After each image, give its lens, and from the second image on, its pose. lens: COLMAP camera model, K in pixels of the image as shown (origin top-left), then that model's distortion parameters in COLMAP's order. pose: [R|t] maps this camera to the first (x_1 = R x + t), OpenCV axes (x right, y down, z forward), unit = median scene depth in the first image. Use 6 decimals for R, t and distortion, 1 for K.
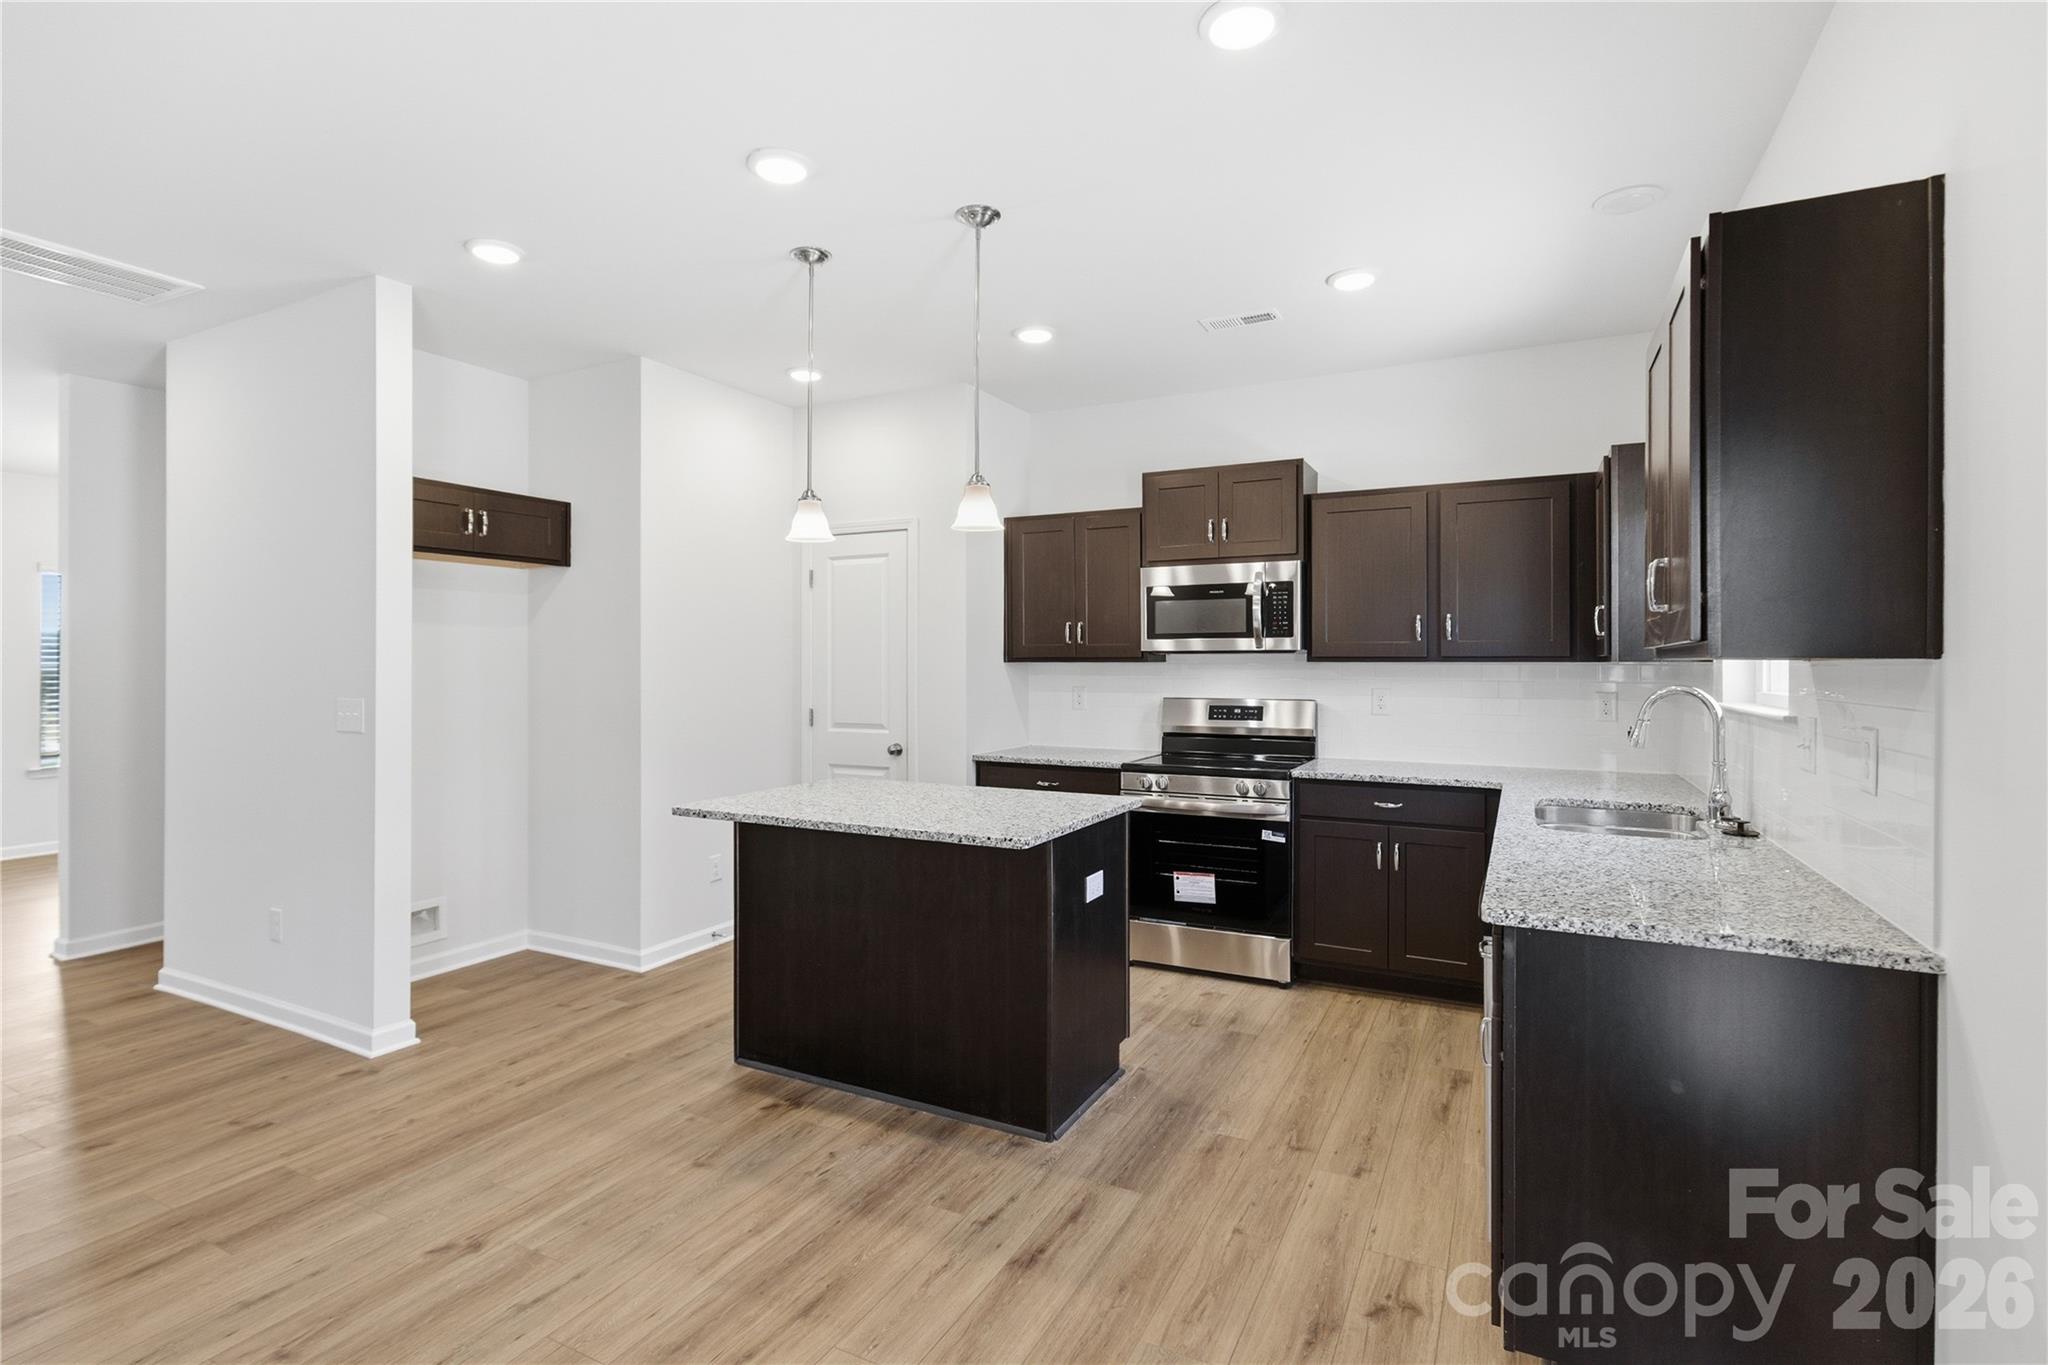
lens RADIAL K [[963.4, 0, 1005.4], [0, 963.4, 671.0], [0, 0, 1]] dist [0.001783, 0.000193]
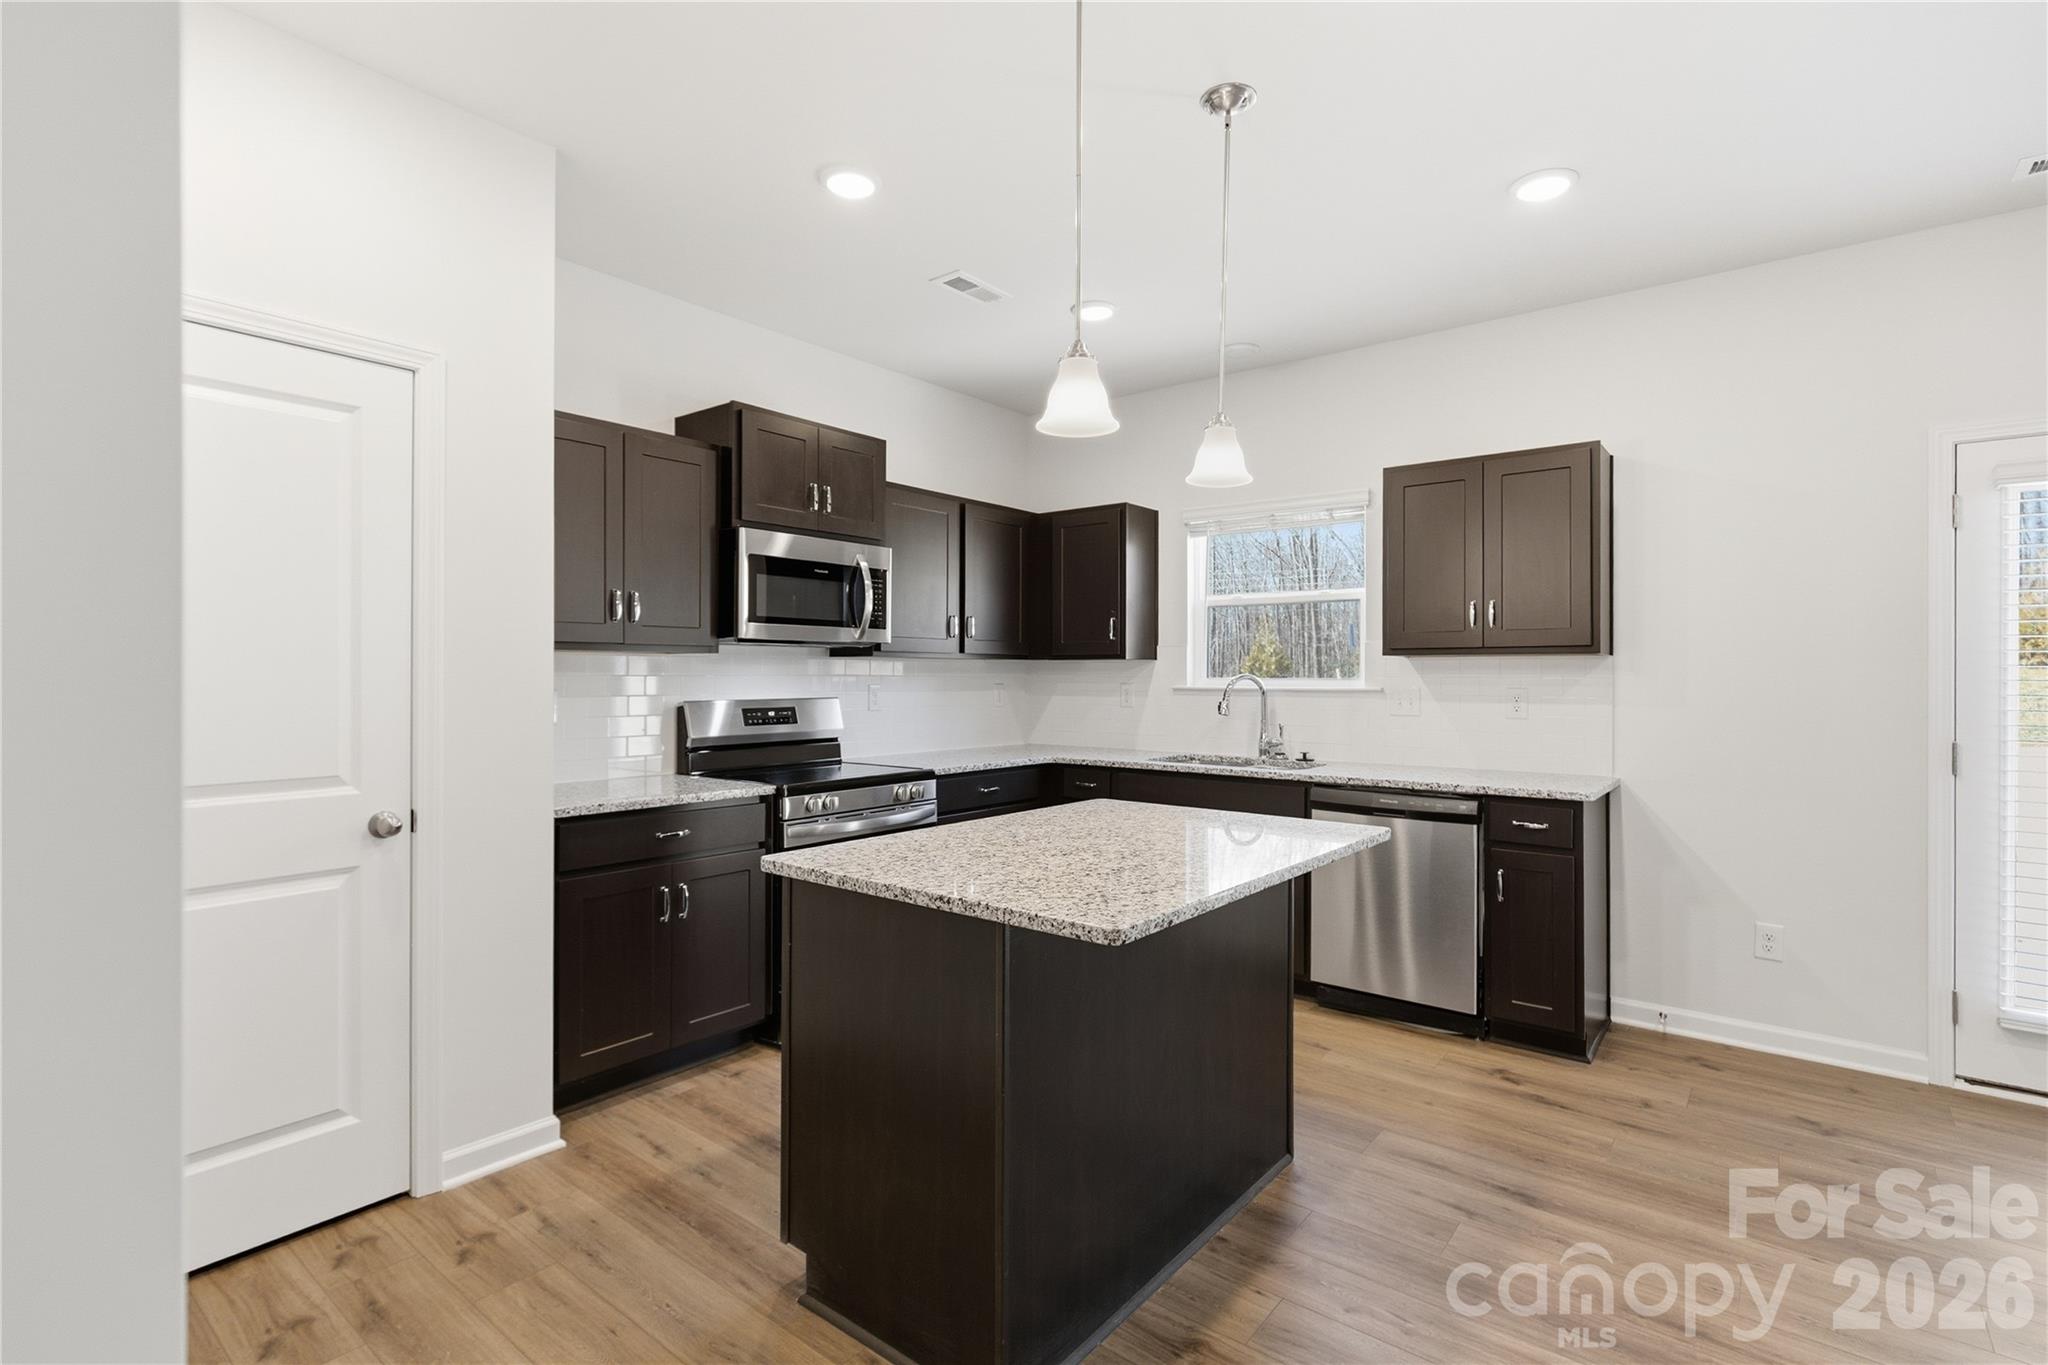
lens RADIAL K [[963.4, 0, 1005.4], [0, 963.4, 671.0], [0, 0, 1]] dist [0.001783, 0.000193]
pose [[0.205931, 0.003648, 0.978560, -0.800490], [0.005864, 0.999970, -0.004962, 0.014237], [-0.978549, 0.006760, 0.205903, 0.925045]]
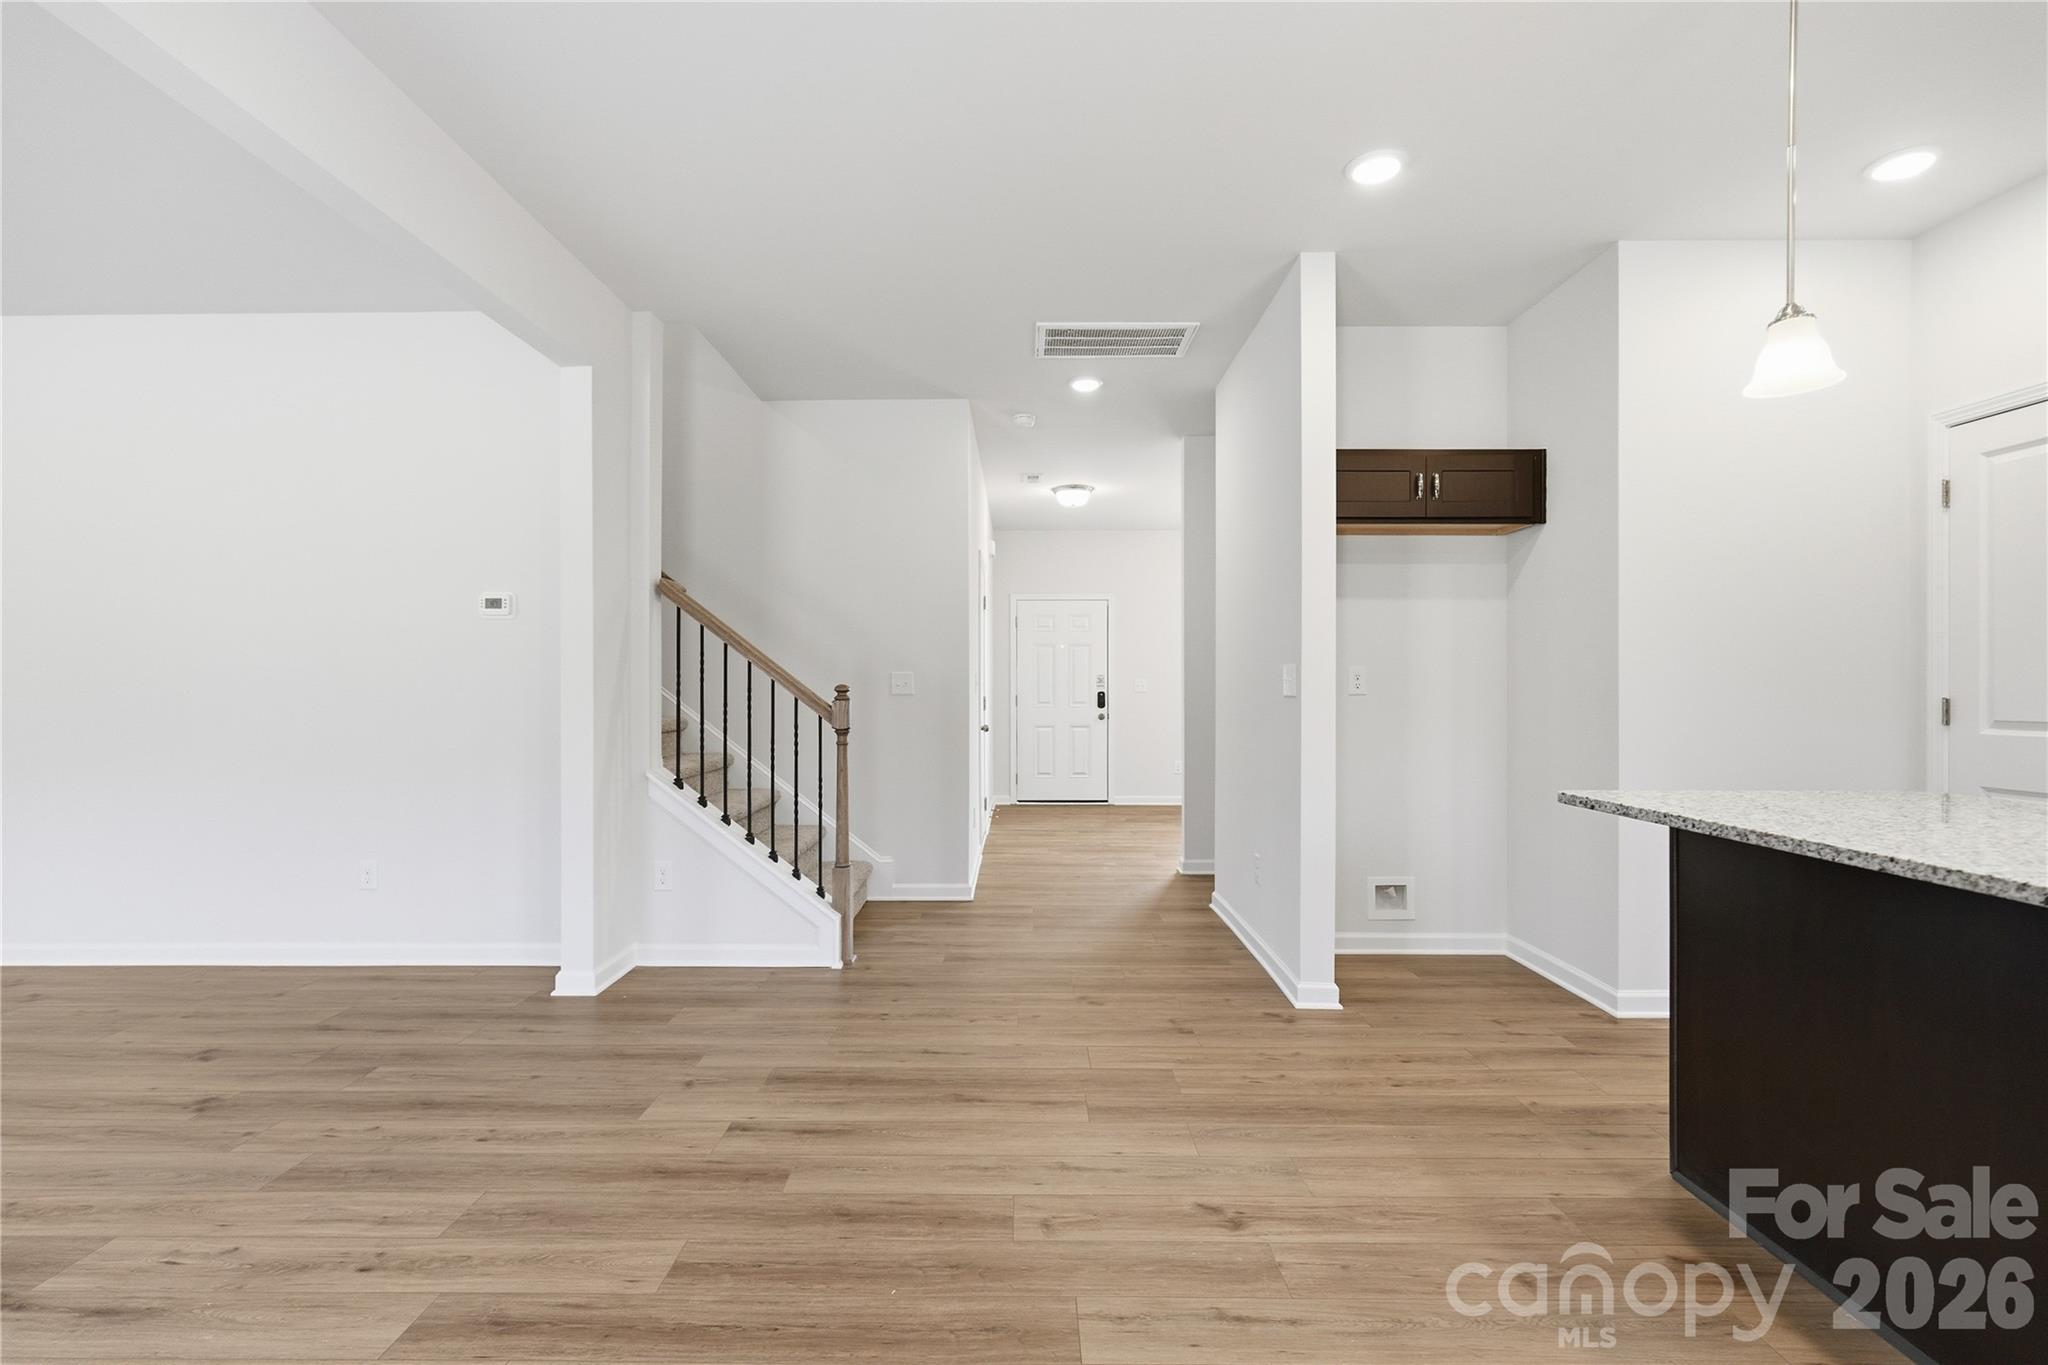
lens RADIAL K [[926.7, 0, 1023.0], [0, 926.7, 690.5], [0, 0, 1]] dist [-0.000828, -0.000174]
pose [[0.464297, 0.003556, -0.885672, 0.094415], [-0.006359, 0.999980, 0.000681, 0.061636], [0.885657, 0.005316, 0.464310, 0.282928]]
